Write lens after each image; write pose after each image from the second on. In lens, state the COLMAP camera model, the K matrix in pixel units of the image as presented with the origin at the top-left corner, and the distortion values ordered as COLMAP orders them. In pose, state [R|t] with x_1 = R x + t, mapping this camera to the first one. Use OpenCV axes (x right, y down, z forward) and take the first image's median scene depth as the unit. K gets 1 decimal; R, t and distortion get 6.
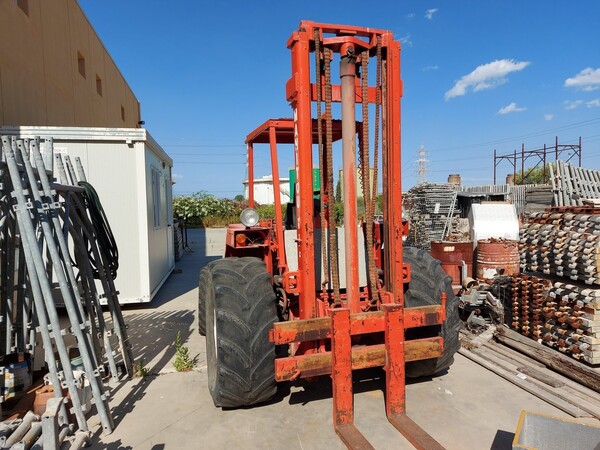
lens RADIAL K [[441.4, 0, 306.6], [0, 441.4, 225.4], [0, 0, 1]] dist [0.058182, -0.057434]
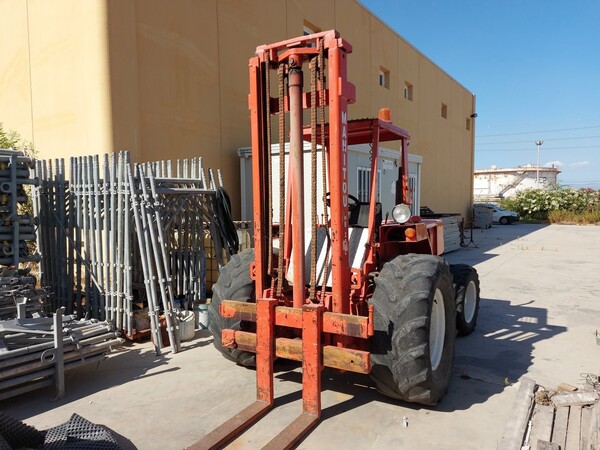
lens RADIAL K [[441.4, 0, 296.2], [0, 441.4, 225.8], [0, 0, 1]] dist [0.058182, -0.057434]
pose [[0.650042, 0.048647, -0.758340, 0.894199], [-0.033417, 0.998813, 0.035428, -0.036344], [0.759164, 0.002312, 0.650896, 0.300701]]
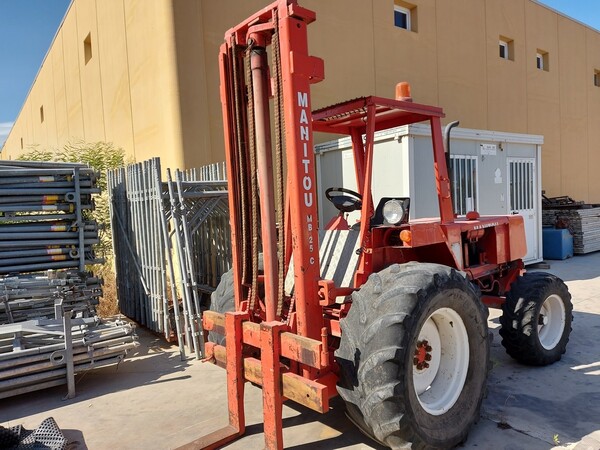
lens RADIAL K [[441.4, 0, 291.0], [0, 441.4, 224.0], [0, 0, 1]] dist [0.058182, -0.057434]
pose [[0.369468, 0.039686, -0.928396, 0.966087], [0.001752, 0.999056, 0.043403, -0.050812], [0.929242, -0.017662, 0.369049, 0.692647]]
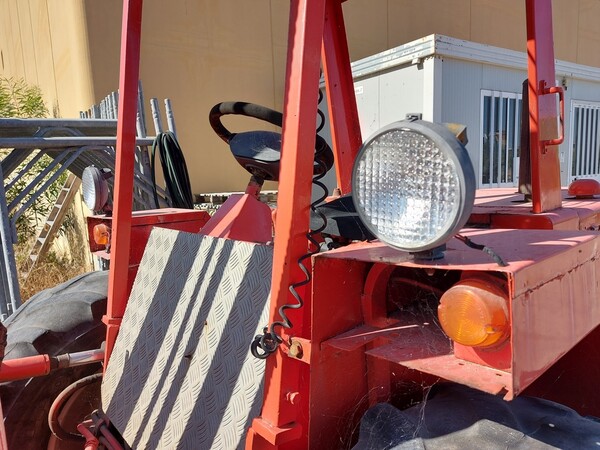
lens RADIAL K [[441.4, 0, 300.5], [0, 441.4, 221.4], [0, 0, 1]] dist [0.058182, -0.057434]
pose [[0.362402, 0.111242, -0.925360, 0.377365], [-0.004897, 0.993065, 0.117463, -0.042134], [0.932009, -0.038038, 0.360433, 1.099382]]
